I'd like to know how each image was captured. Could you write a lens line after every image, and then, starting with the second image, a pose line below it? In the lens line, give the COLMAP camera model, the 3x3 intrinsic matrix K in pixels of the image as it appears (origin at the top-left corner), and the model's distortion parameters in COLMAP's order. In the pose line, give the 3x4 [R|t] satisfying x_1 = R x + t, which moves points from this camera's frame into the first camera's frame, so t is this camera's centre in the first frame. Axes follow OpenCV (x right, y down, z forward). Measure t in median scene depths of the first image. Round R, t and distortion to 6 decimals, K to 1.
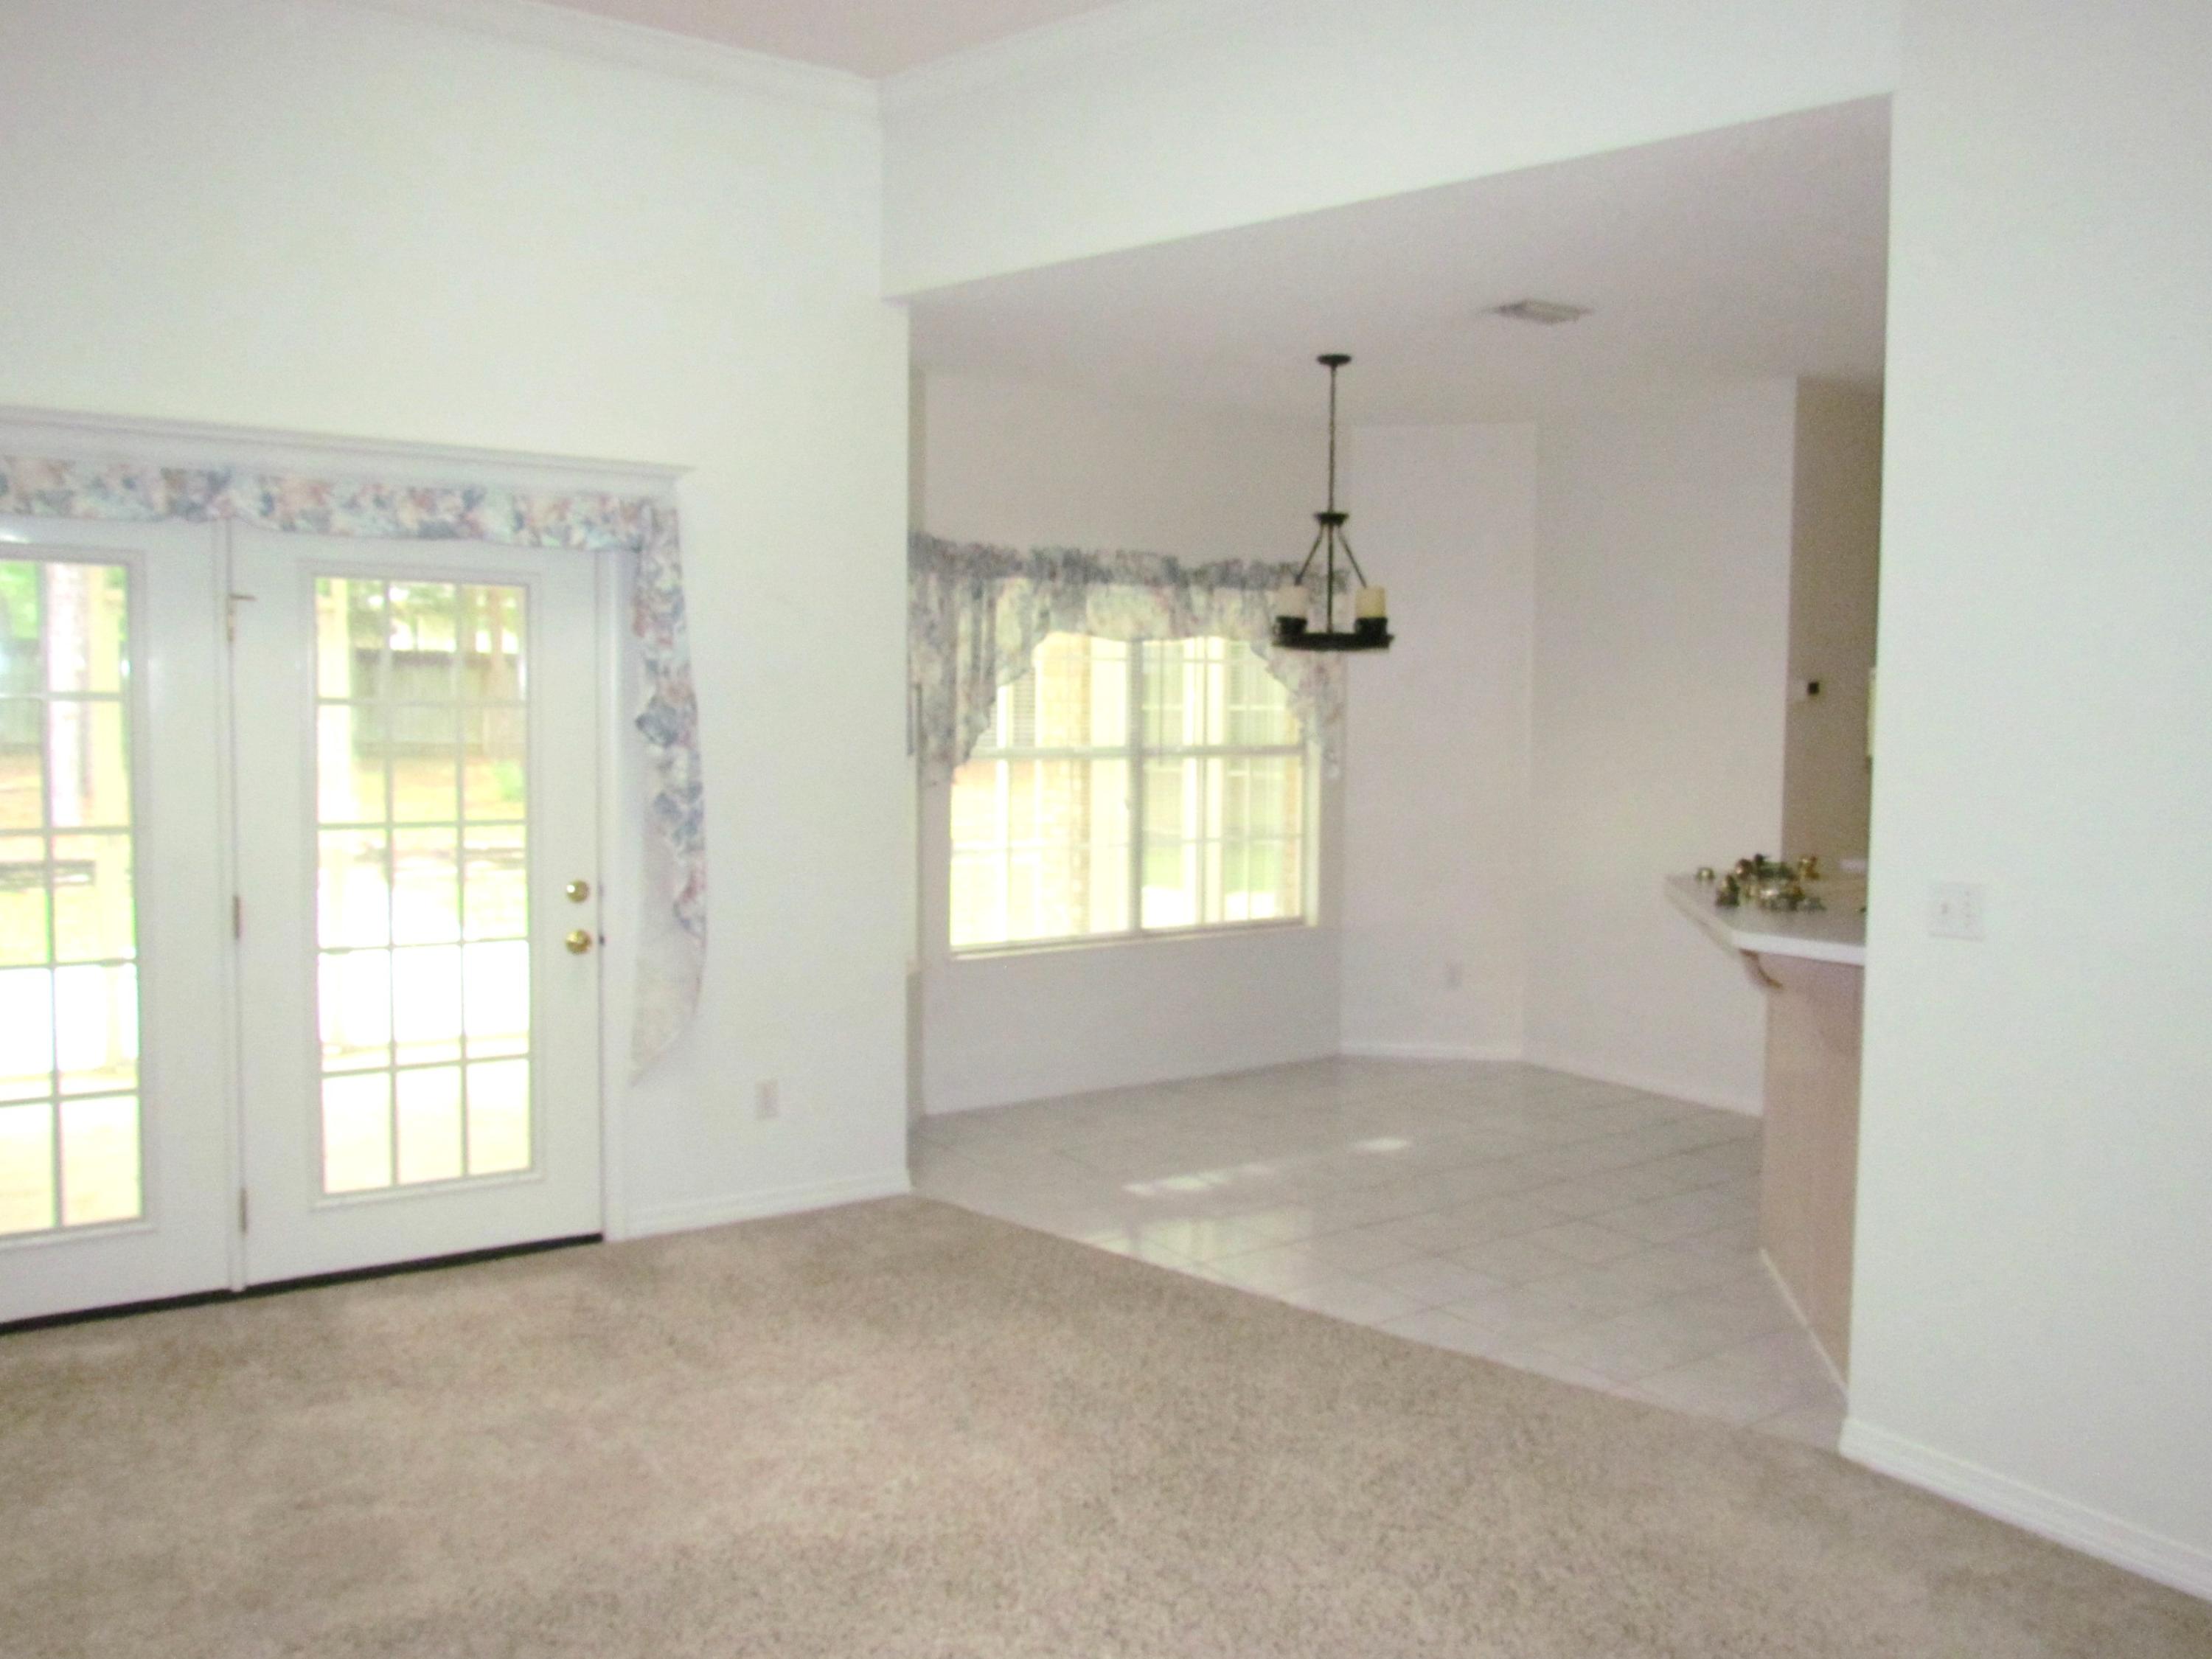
lens RADIAL K [[1668.8, 0, 1107.1], [0, 1668.8, 790.7], [0, 0, 1]] dist [-0.001398, -0.075860]
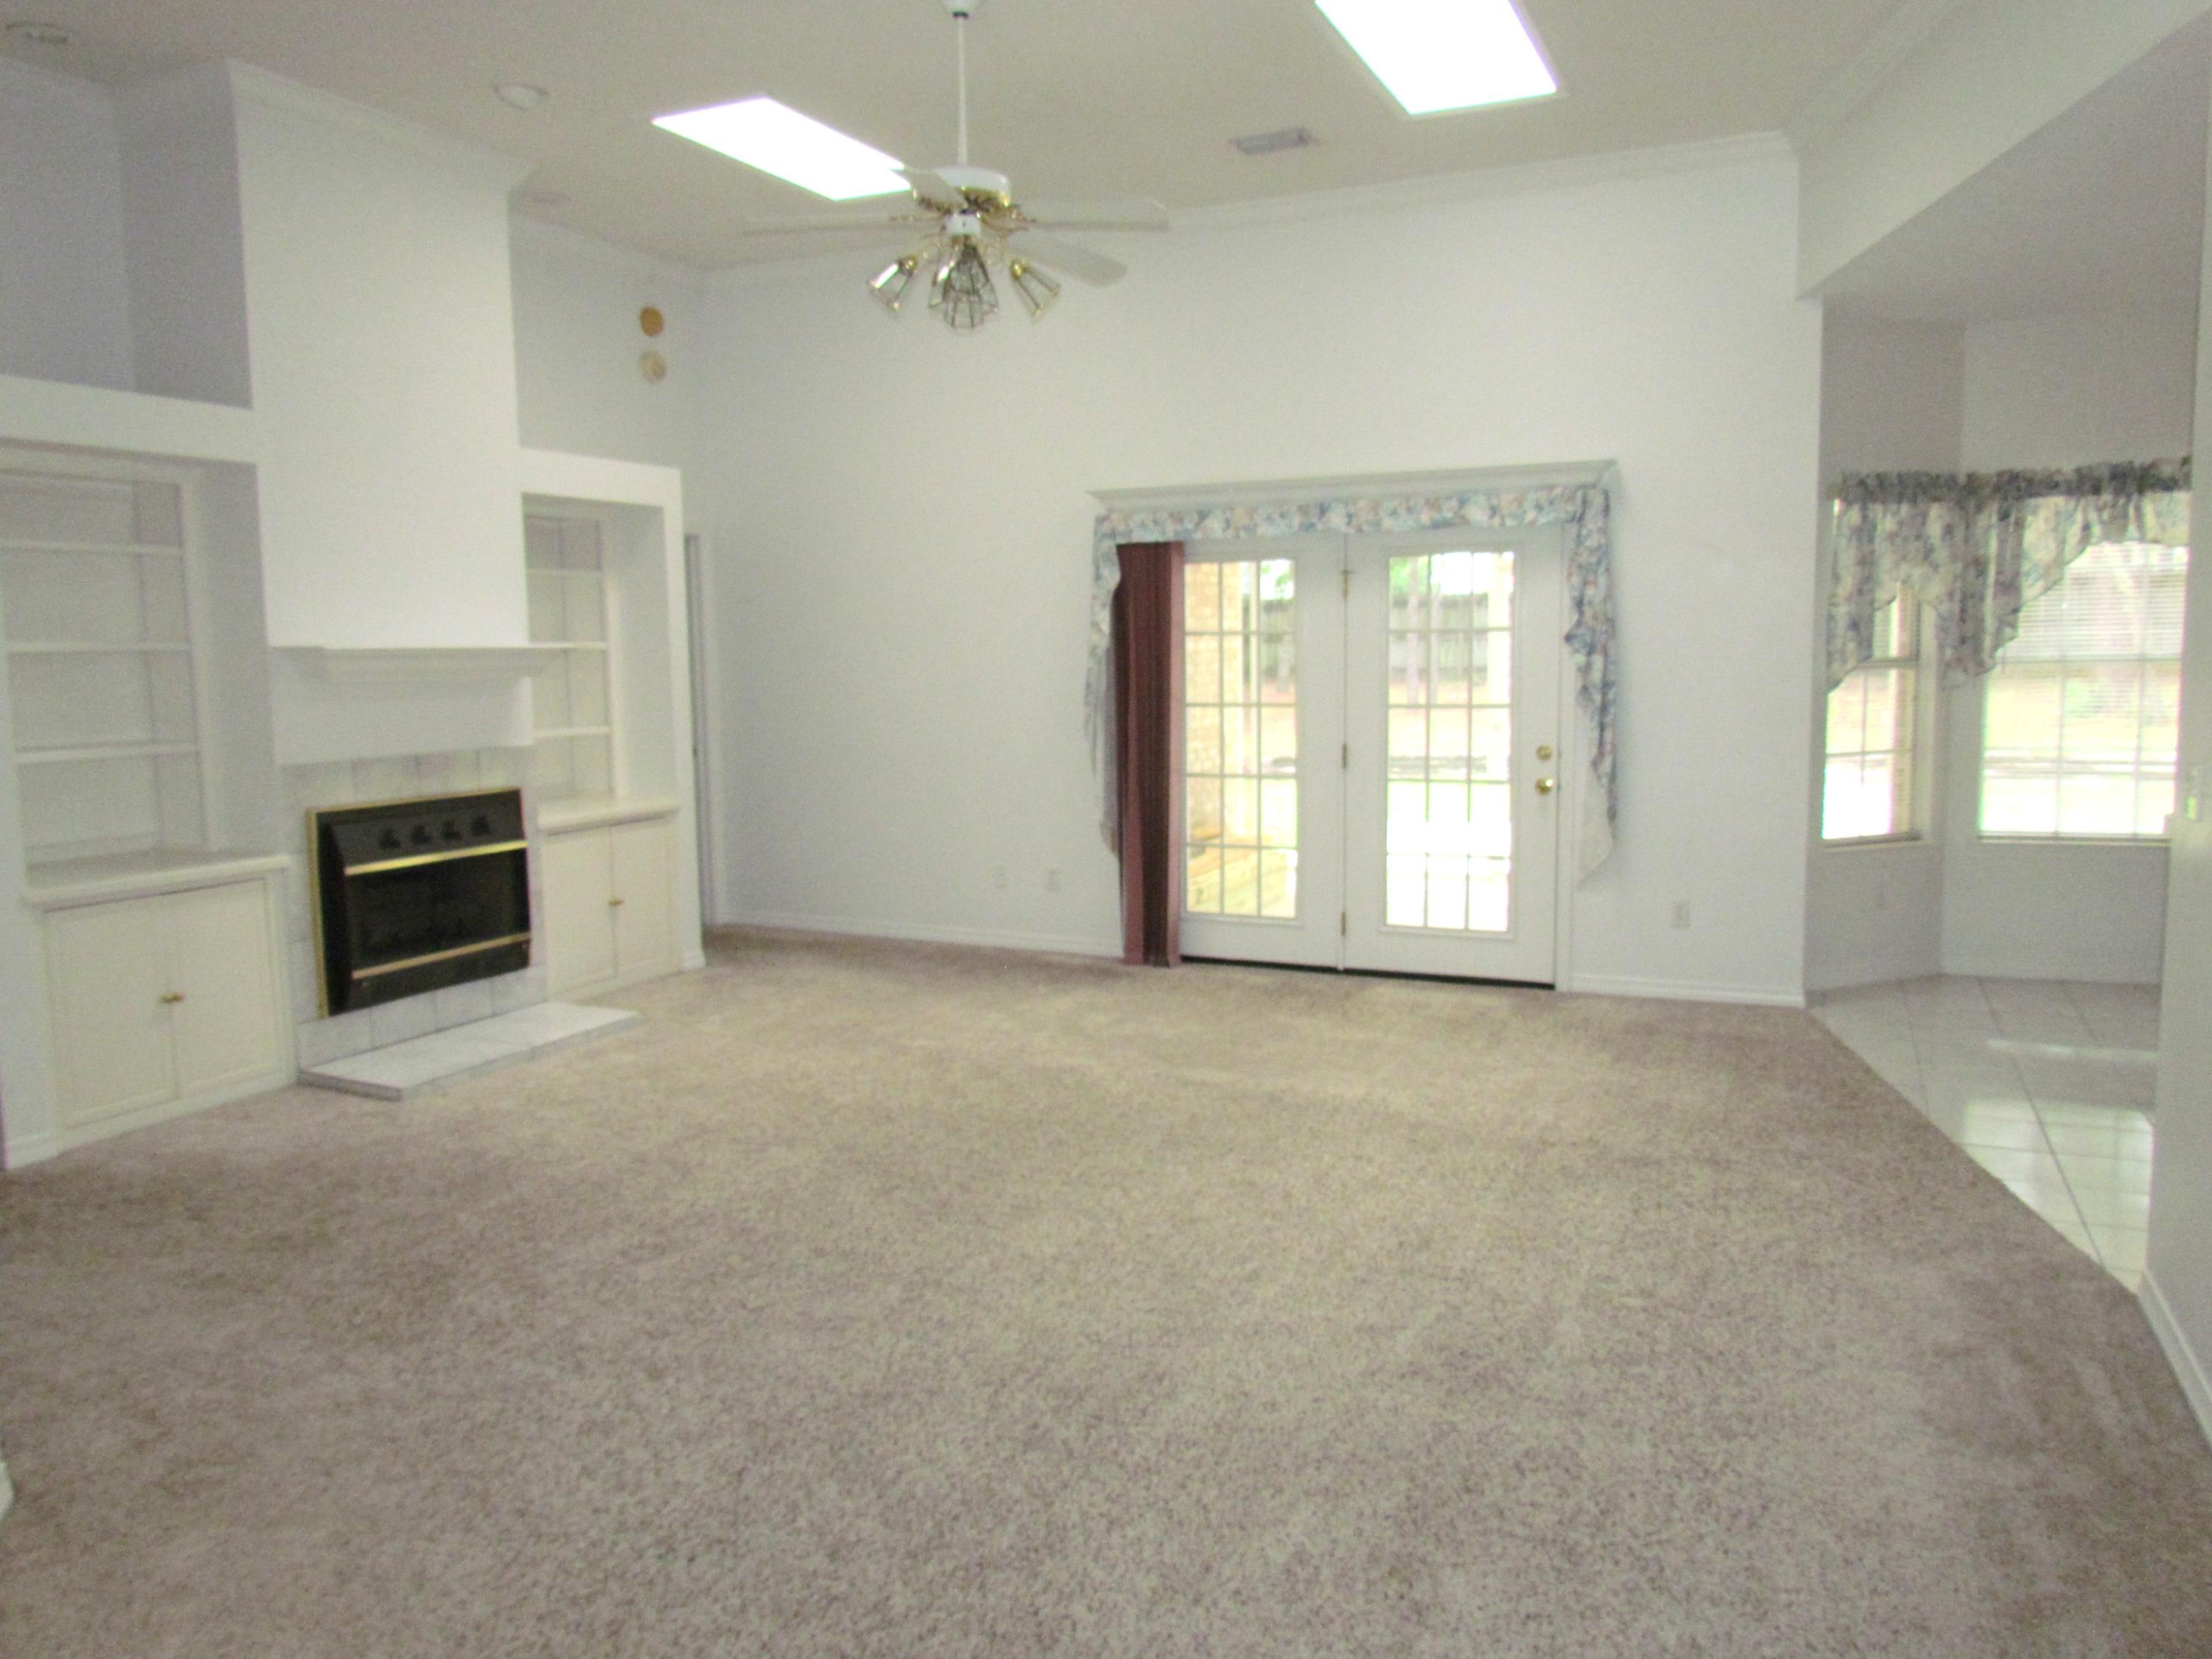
lens RADIAL K [[1562.8, 0, 1018.4], [0, 1562.8, 788.0], [0, 0, 1]] dist [-0.103416, -0.001665]
pose [[0.473200, 0.057871, -0.879052, 0.684421], [-0.007332, 0.998064, 0.061759, 0.009549], [0.880924, -0.022780, 0.472708, -0.070232]]
